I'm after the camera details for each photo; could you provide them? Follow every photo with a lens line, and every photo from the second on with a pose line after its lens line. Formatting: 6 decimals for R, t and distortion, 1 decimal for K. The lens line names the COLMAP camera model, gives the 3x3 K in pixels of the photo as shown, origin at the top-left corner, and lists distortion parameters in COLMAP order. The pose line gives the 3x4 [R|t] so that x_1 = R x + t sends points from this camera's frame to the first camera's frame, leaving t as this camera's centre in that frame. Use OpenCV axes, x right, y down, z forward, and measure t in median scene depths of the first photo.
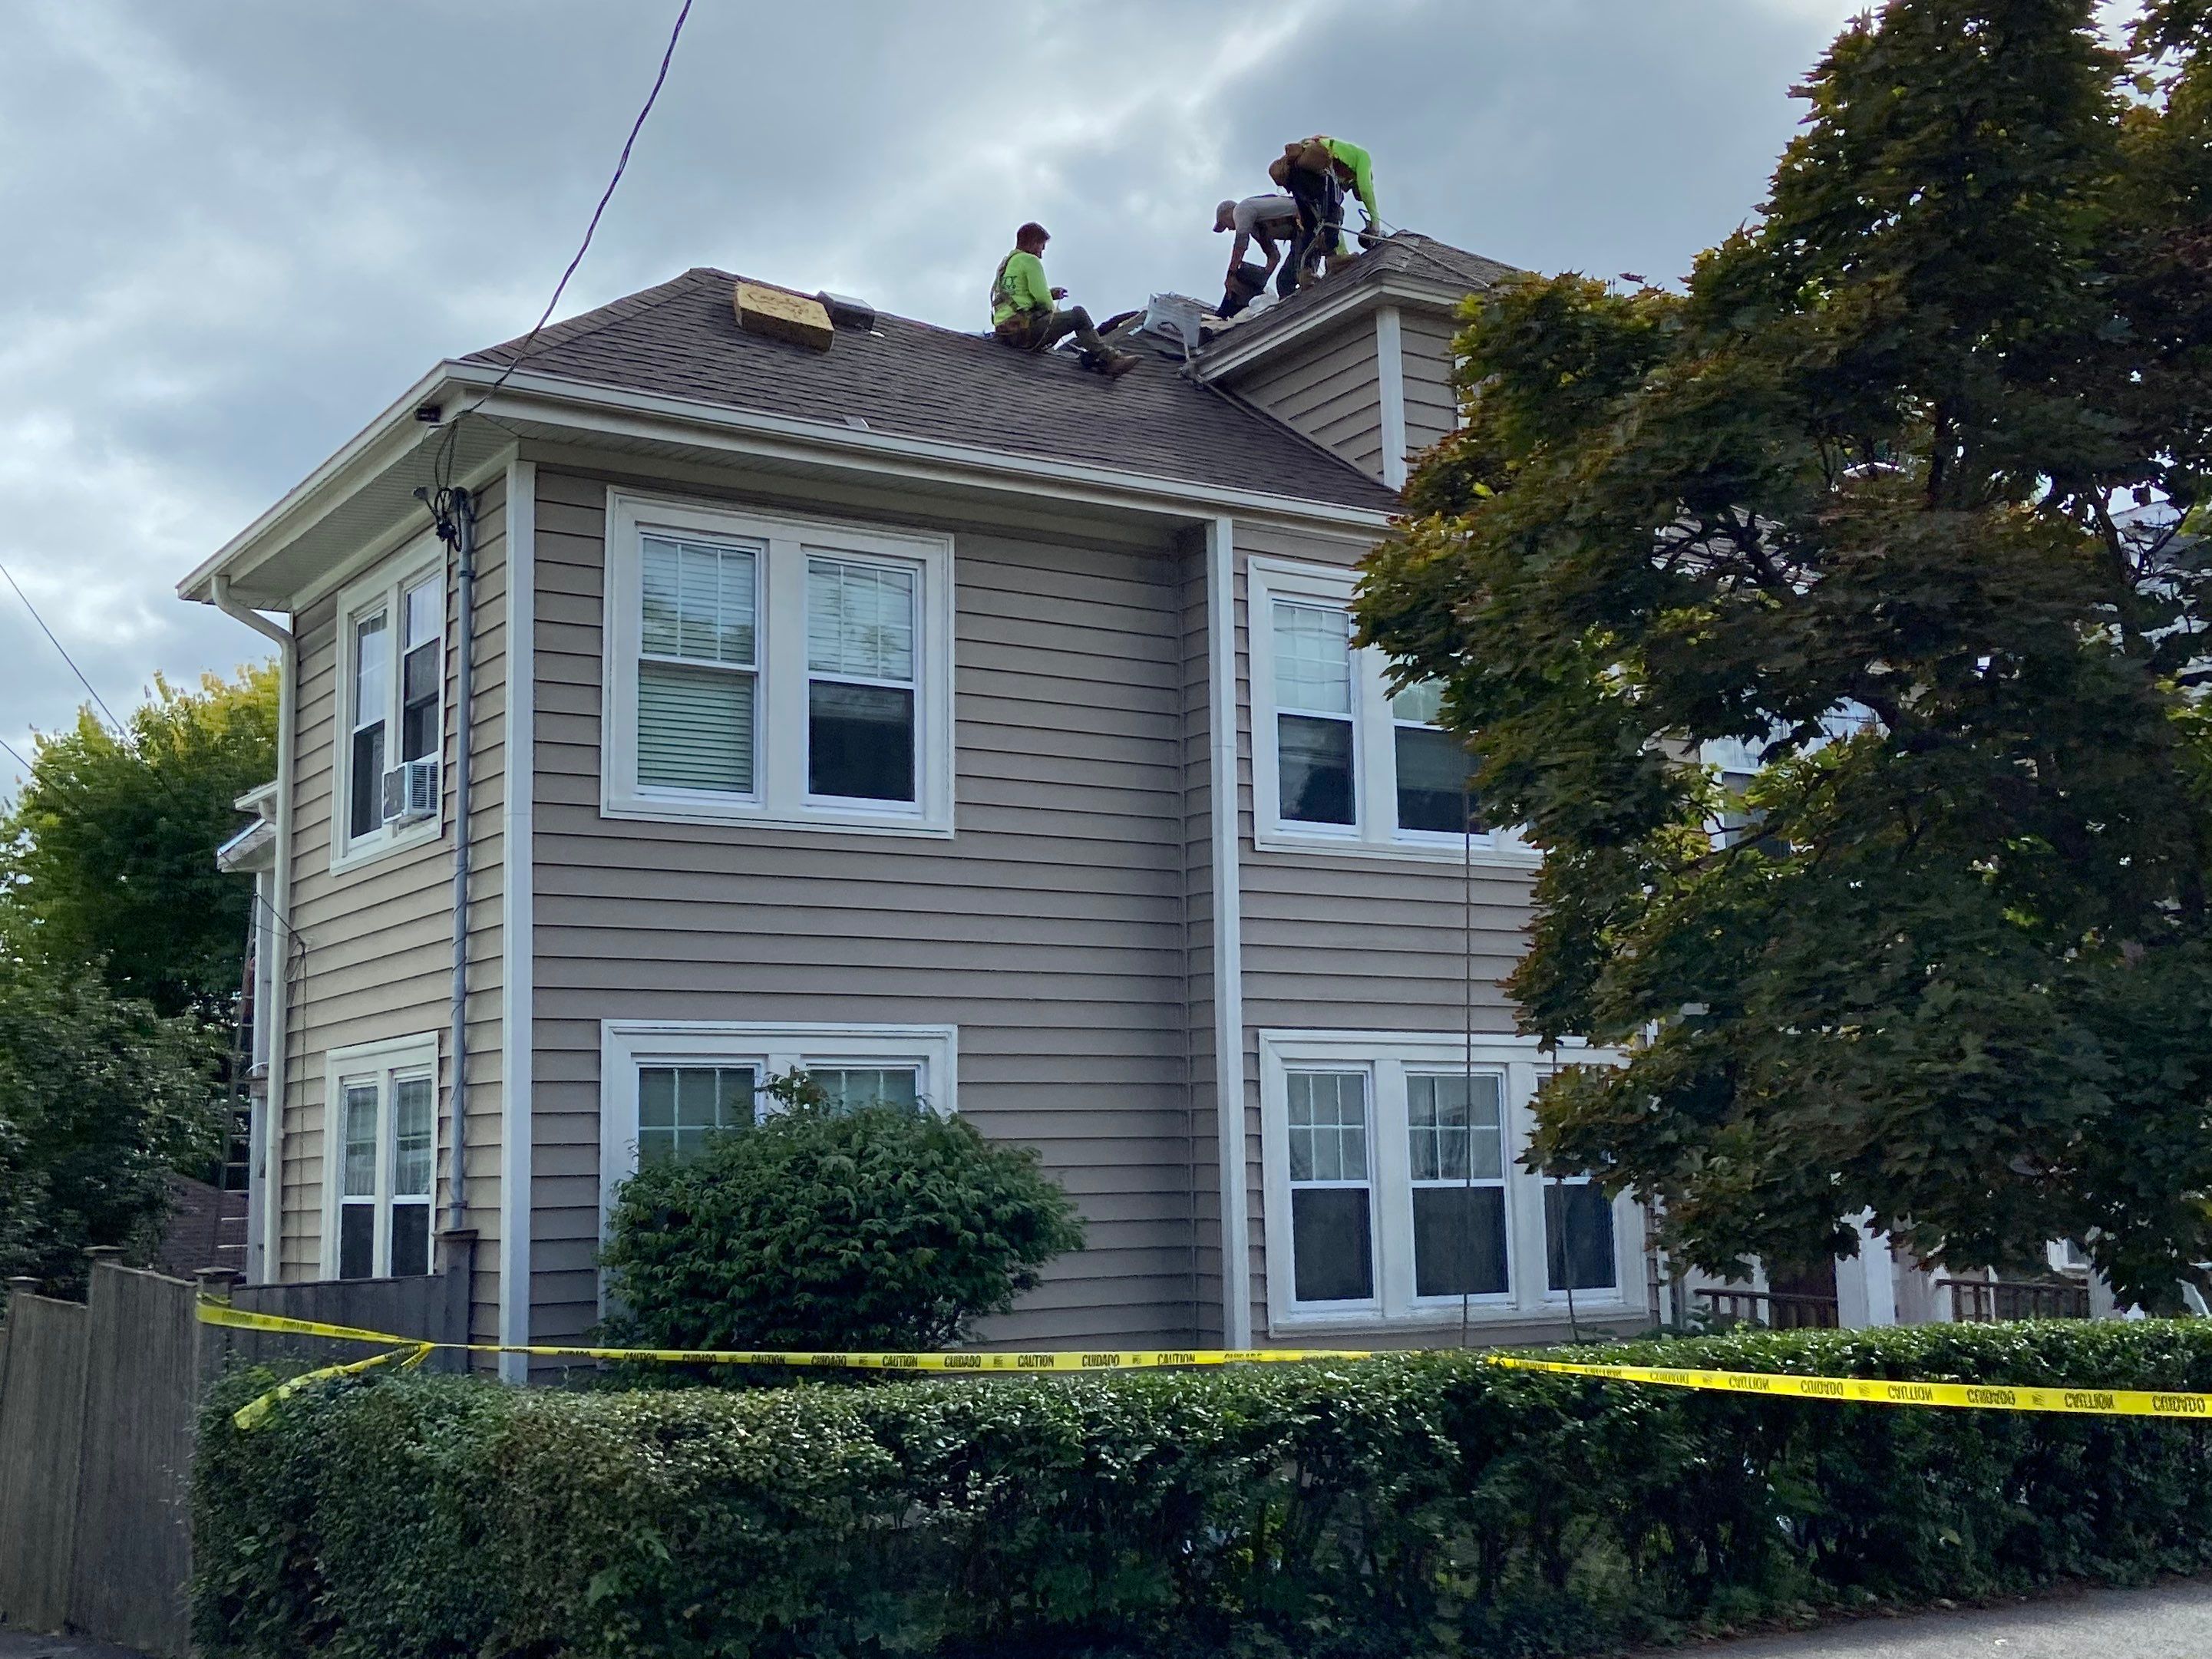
lens RADIAL K [[2599.3, 0, 1224.6], [0, 2599.3, 831.1], [0, 0, 1]] dist [0.058366, -0.006588]
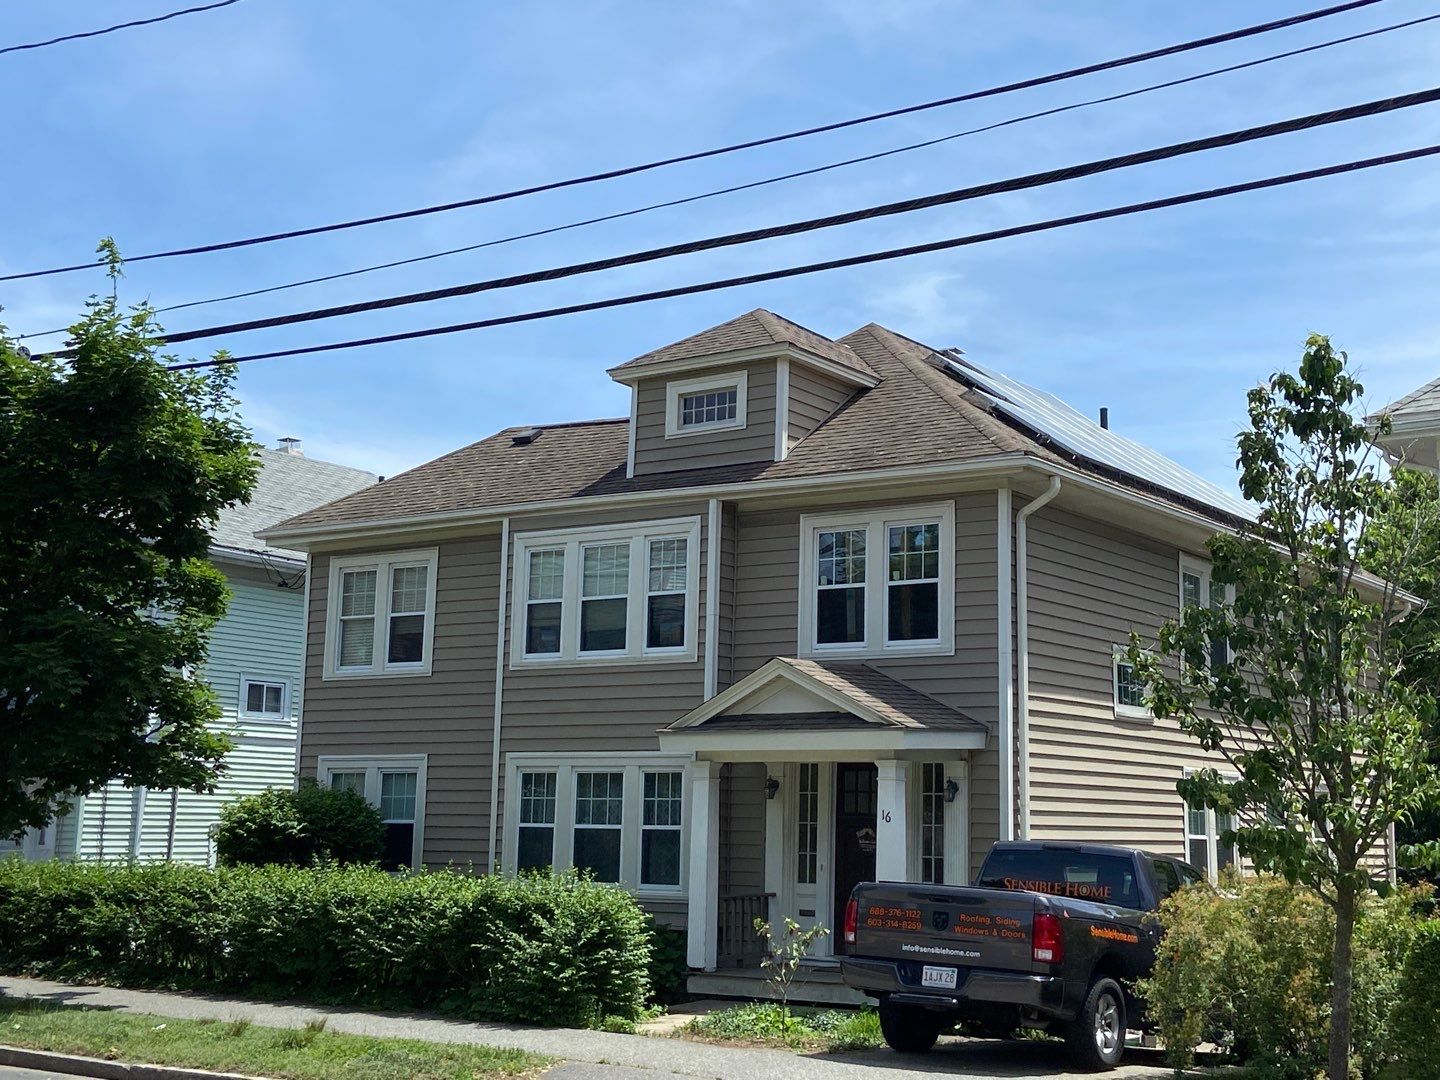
lens RADIAL K [[1692.3, 0, 797.2], [0, 1692.3, 541.0], [0, 0, 1]] dist [0.058366, -0.006588]
pose [[0.421937, -0.112451, -0.899624, 1.465099], [0.108400, 0.991417, -0.073084, 0.031288], [0.900122, -0.066683, 0.430505, 0.637756]]
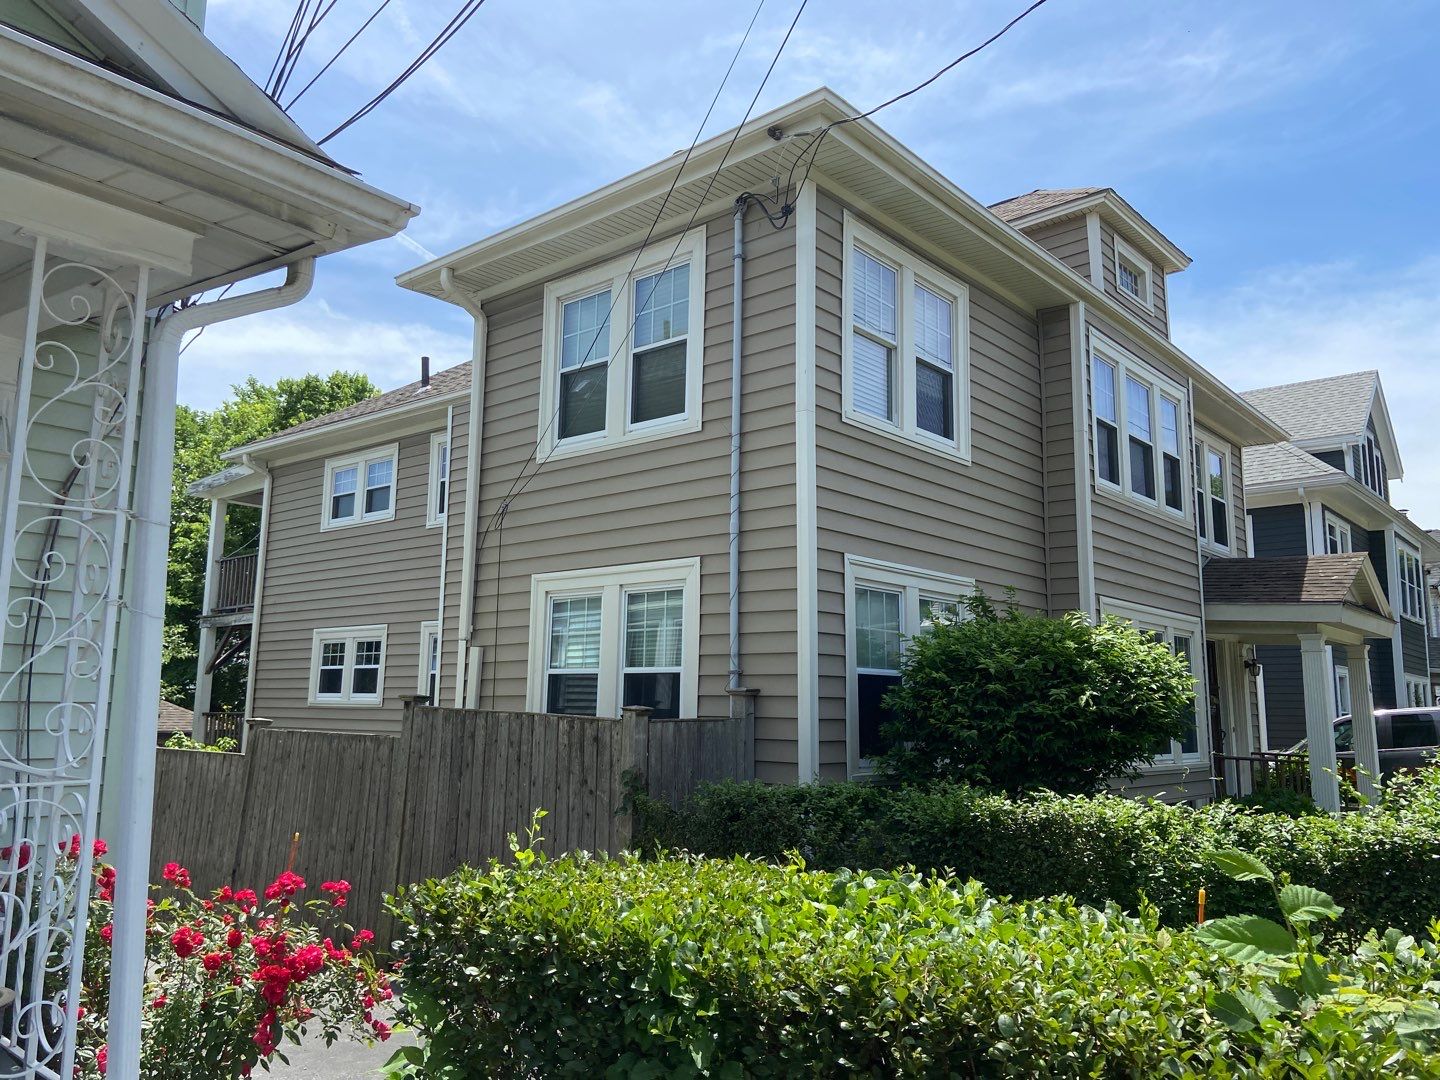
lens RADIAL K [[1084.6, 0, 720.0], [0, 1084.6, 540.0], [0, 0, 1]] dist [0.058451, -0.000535]
pose [[0.965696, 0.073416, 0.249081, -0.425324], [-0.067306, 0.997187, -0.032971, 0.082474], [-0.250801, 0.015075, 0.967921, 0.374575]]
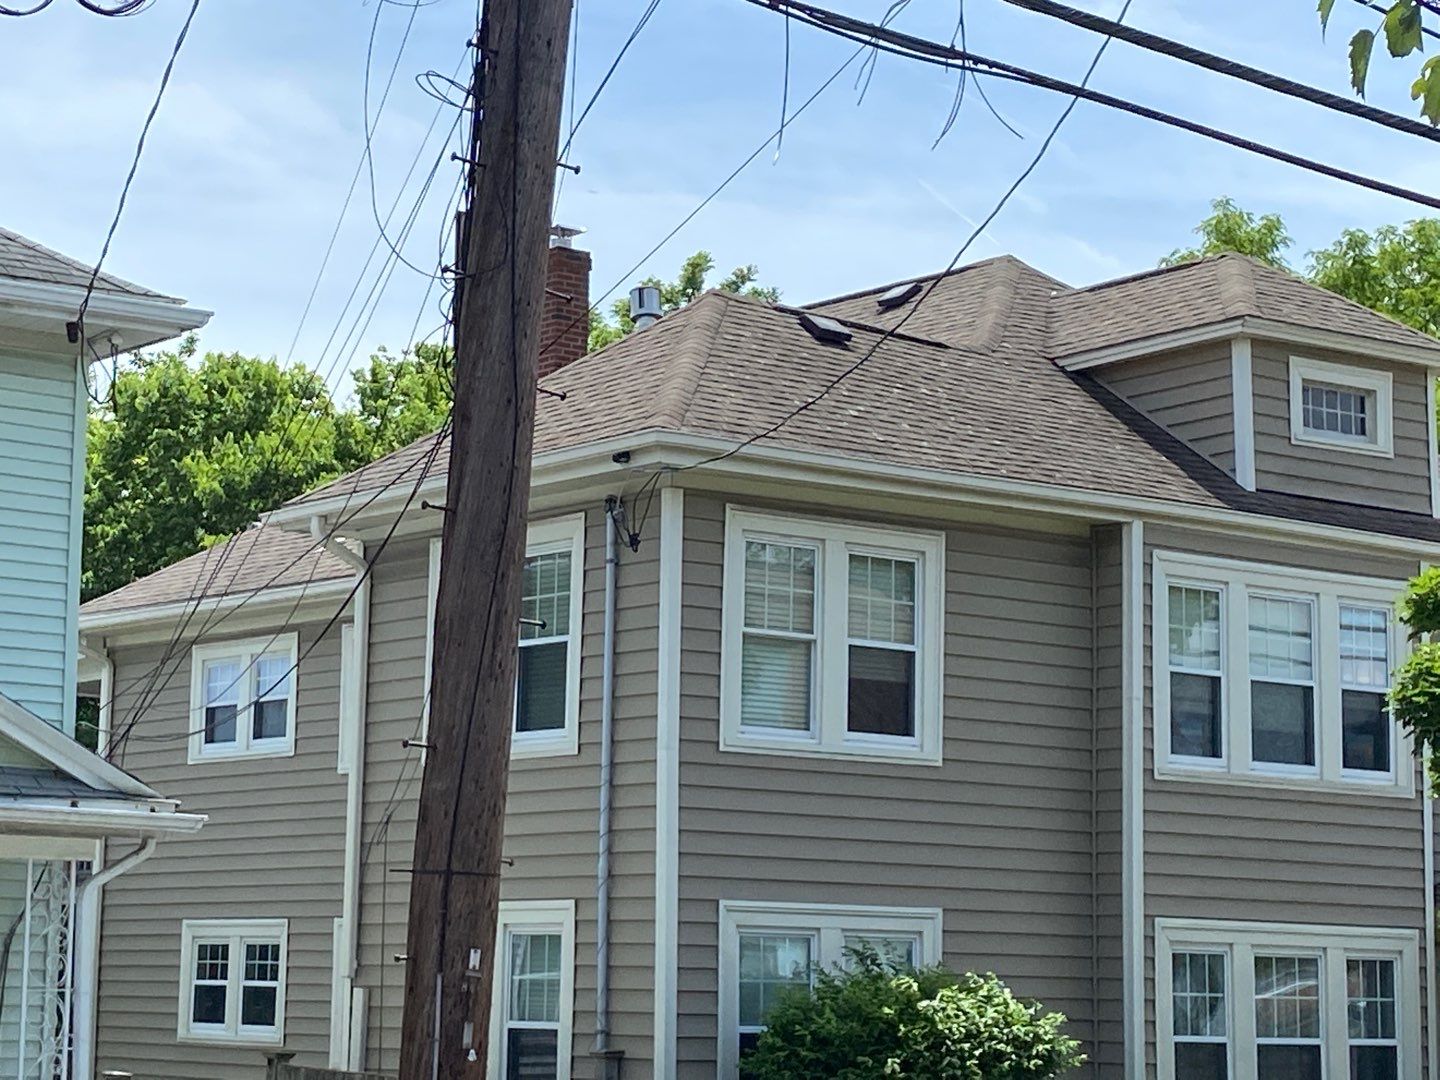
lens RADIAL K [[3346.7, 0, 720.0], [0, 3346.7, 540.0], [0, 0, 1]] dist [0.033289, 0.141139]
pose [[0.997831, 0.043954, 0.049007, -0.303802], [-0.043813, 0.999032, -0.003957, -0.099880], [-0.049133, 0.001801, 0.998791, -0.686865]]
